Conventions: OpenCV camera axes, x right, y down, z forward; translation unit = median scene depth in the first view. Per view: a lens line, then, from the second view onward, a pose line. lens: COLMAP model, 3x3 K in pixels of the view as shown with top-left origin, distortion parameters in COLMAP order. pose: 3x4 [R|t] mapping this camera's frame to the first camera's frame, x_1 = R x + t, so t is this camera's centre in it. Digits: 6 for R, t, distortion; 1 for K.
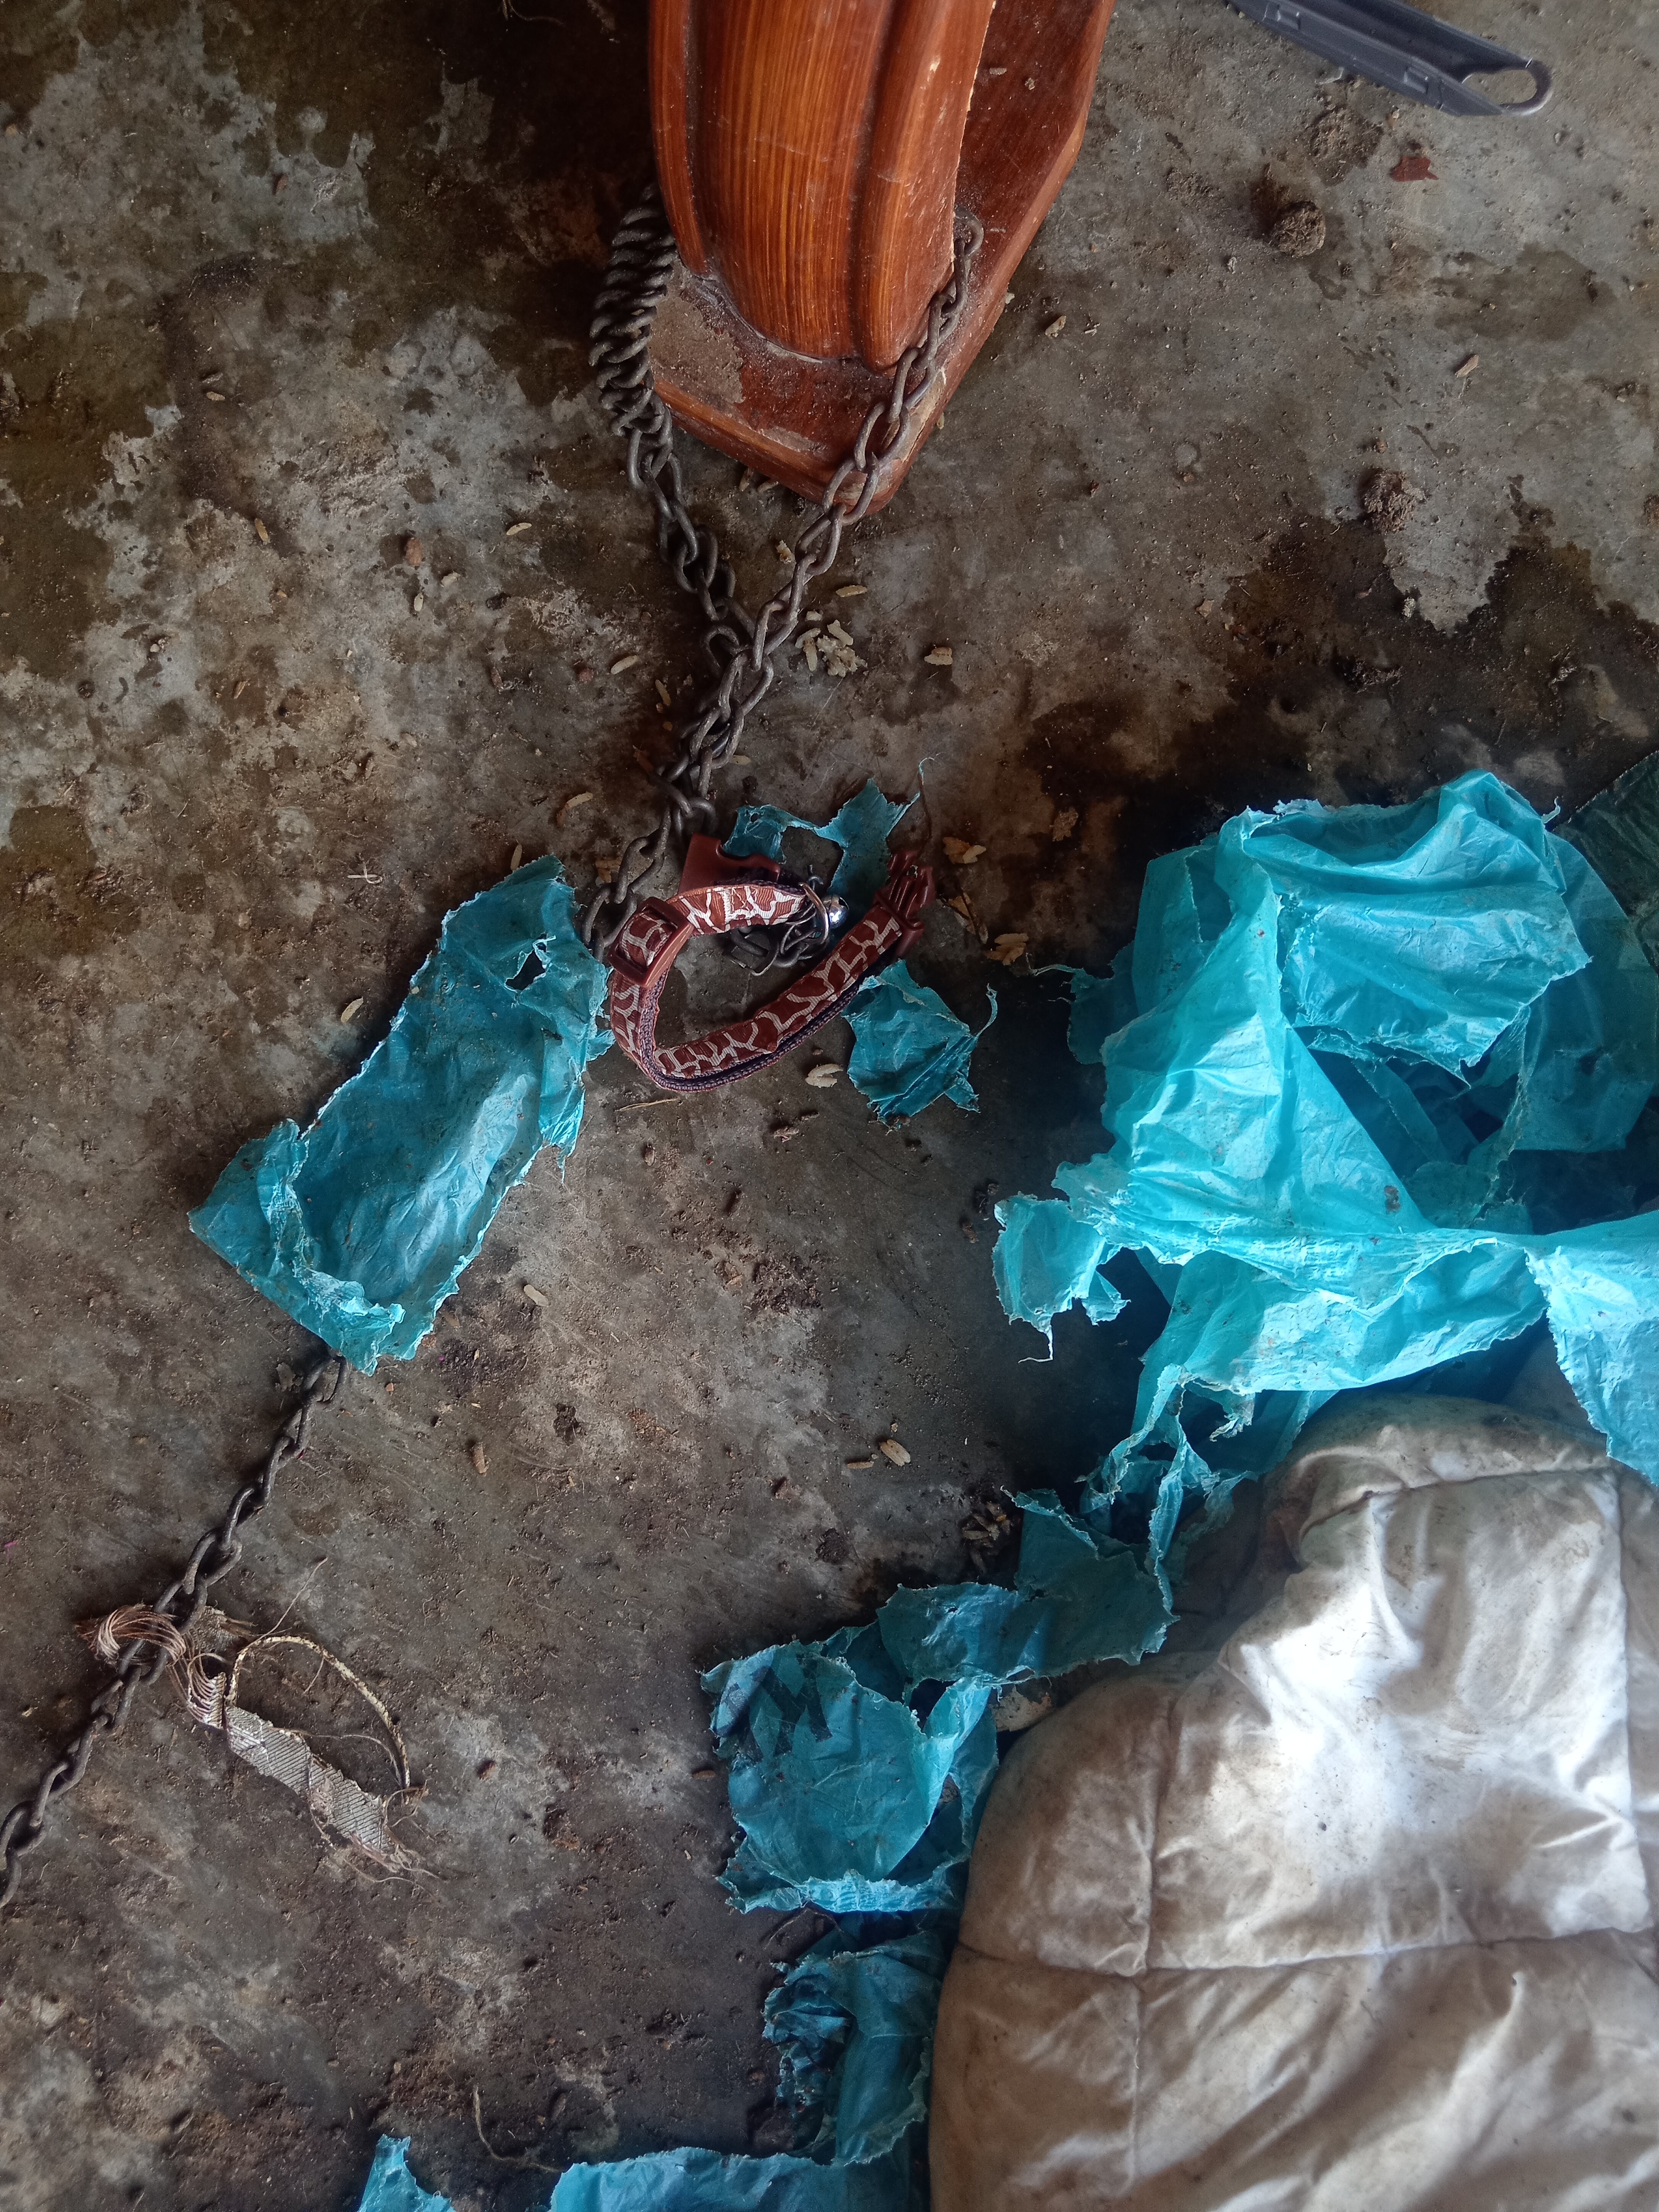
lens RADIAL K [[1780.2, 0, 861.0], [0, 1780.2, 1099.4], [0, 0, 1]] dist [-0.000785, -0.002300]
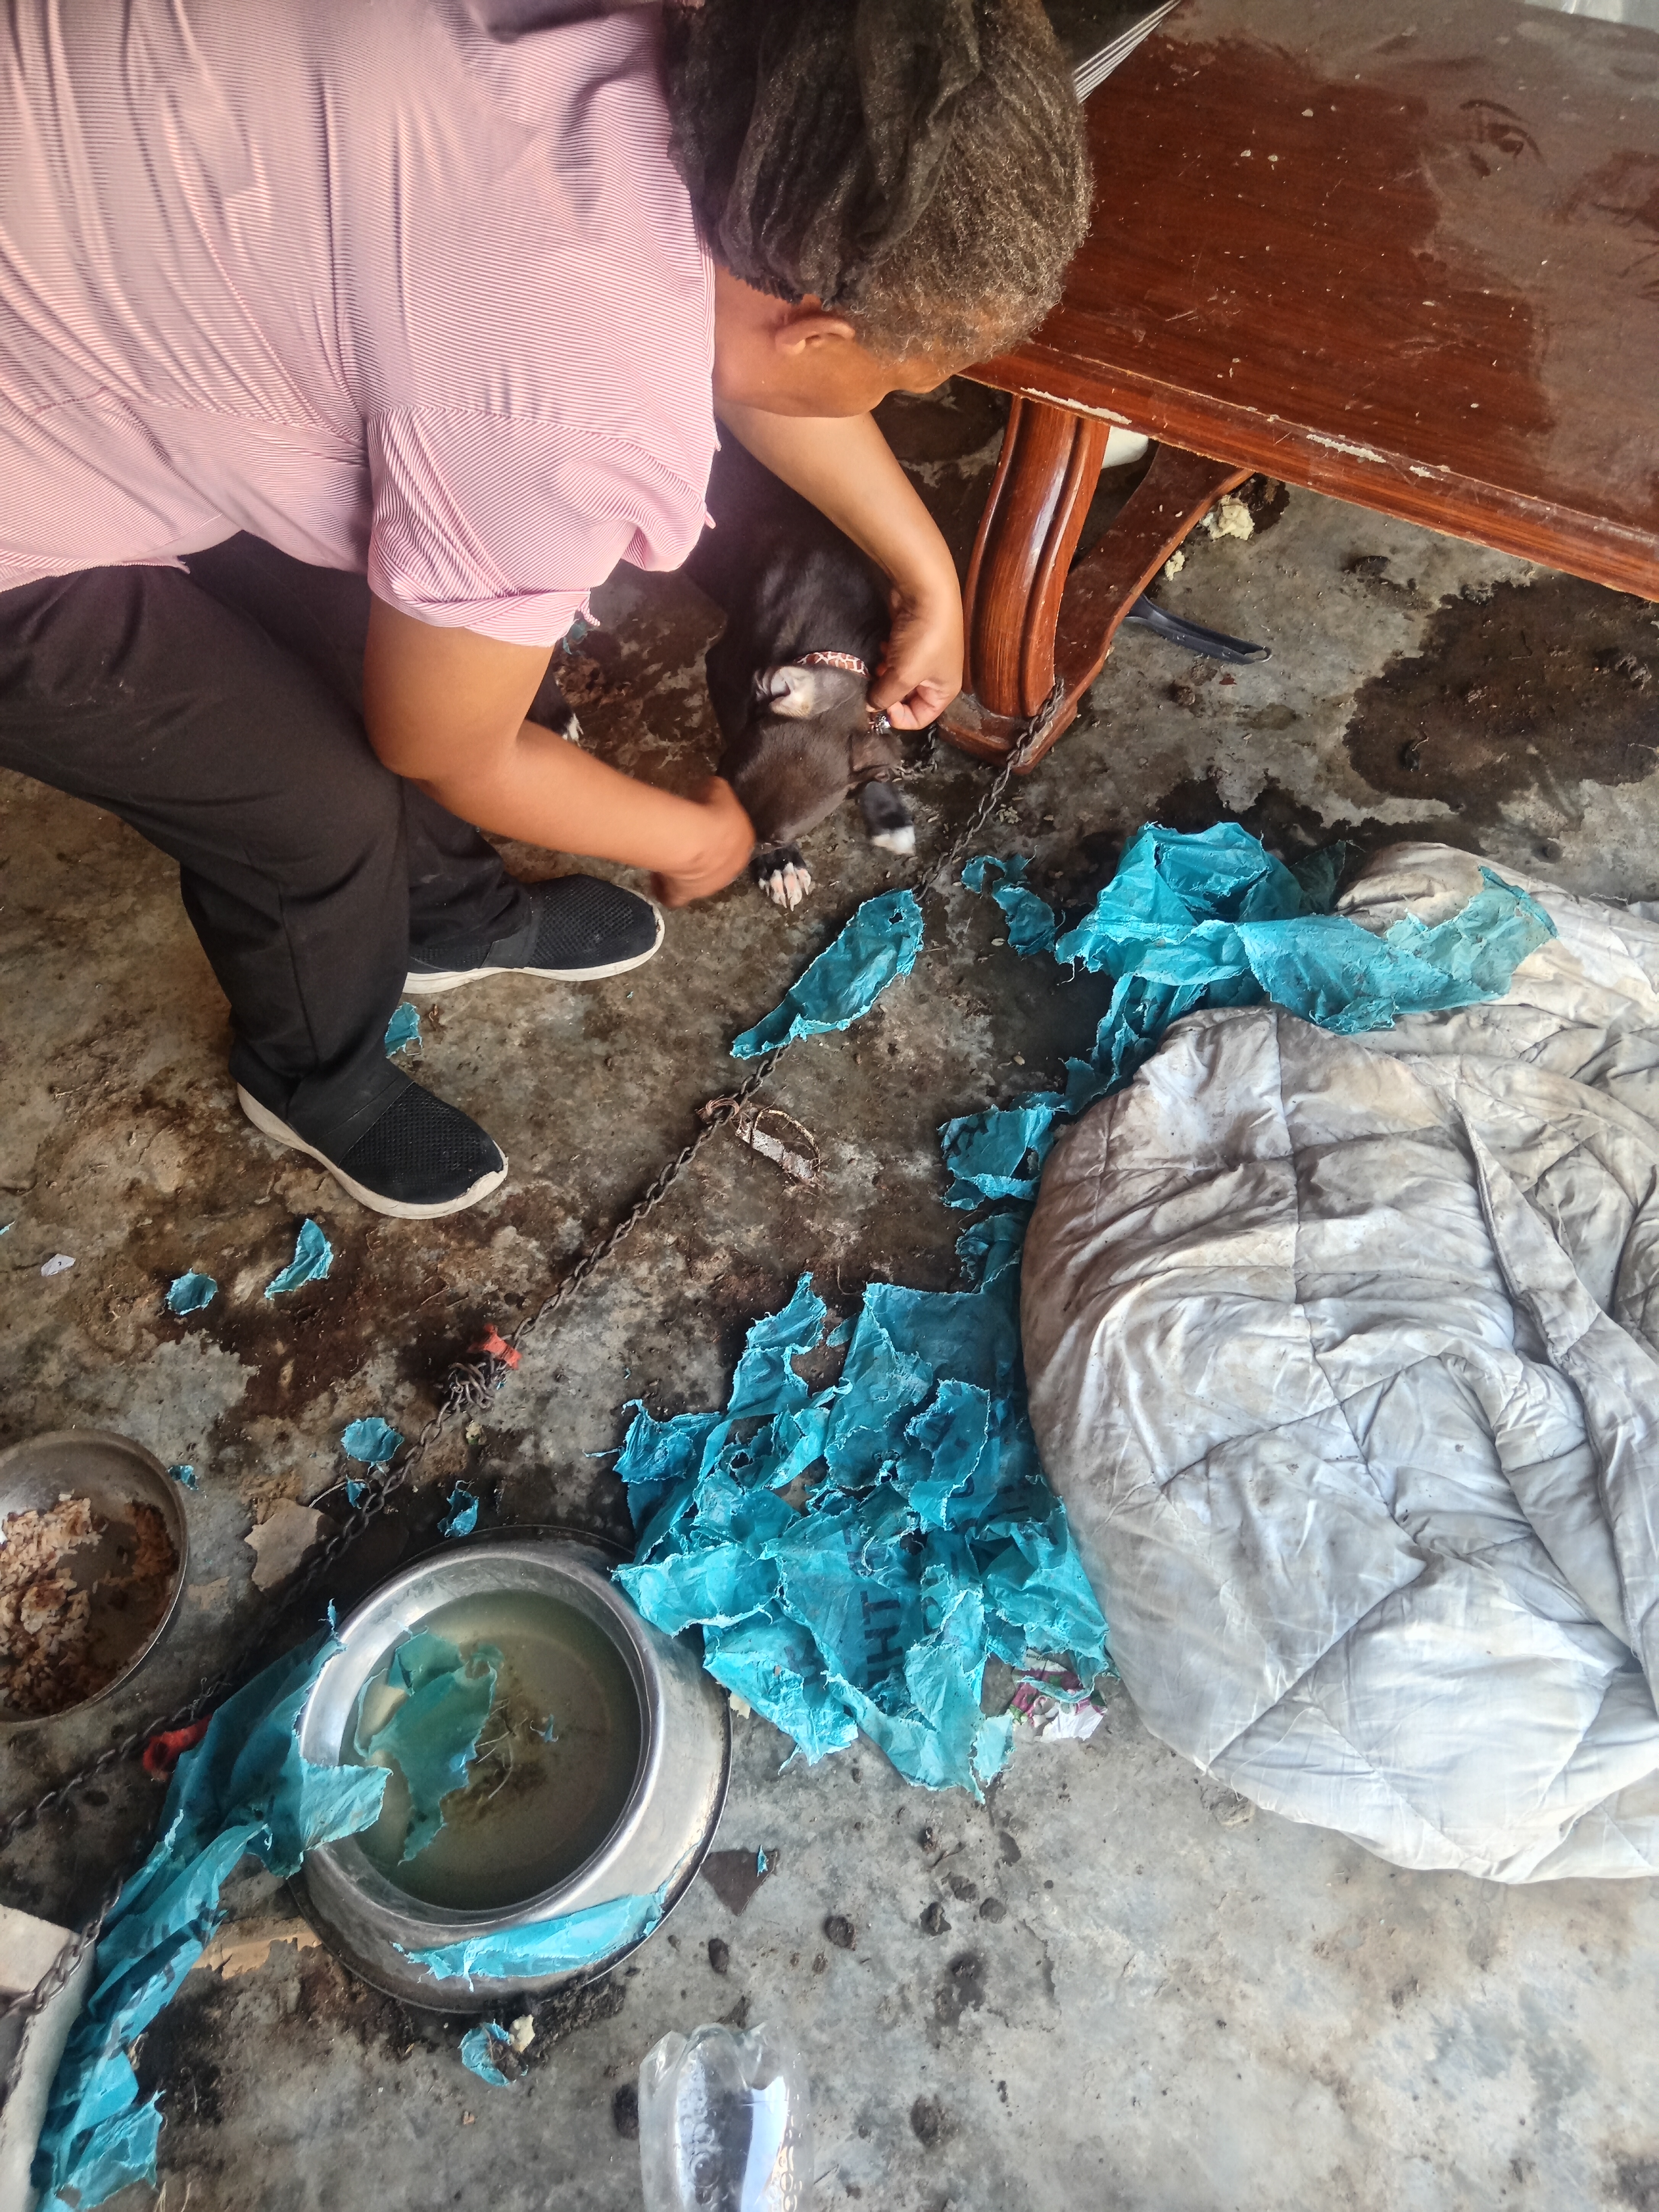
lens RADIAL K [[1780.2, 0, 861.0], [0, 1780.2, 1099.4], [0, 0, 1]] dist [-0.000785, -0.002300]
pose [[0.992444, 0.032006, -0.118451, 0.099357], [-0.082807, 0.887092, -0.454105, 1.445904], [0.090543, 0.460482, 0.883039, -1.273452]]
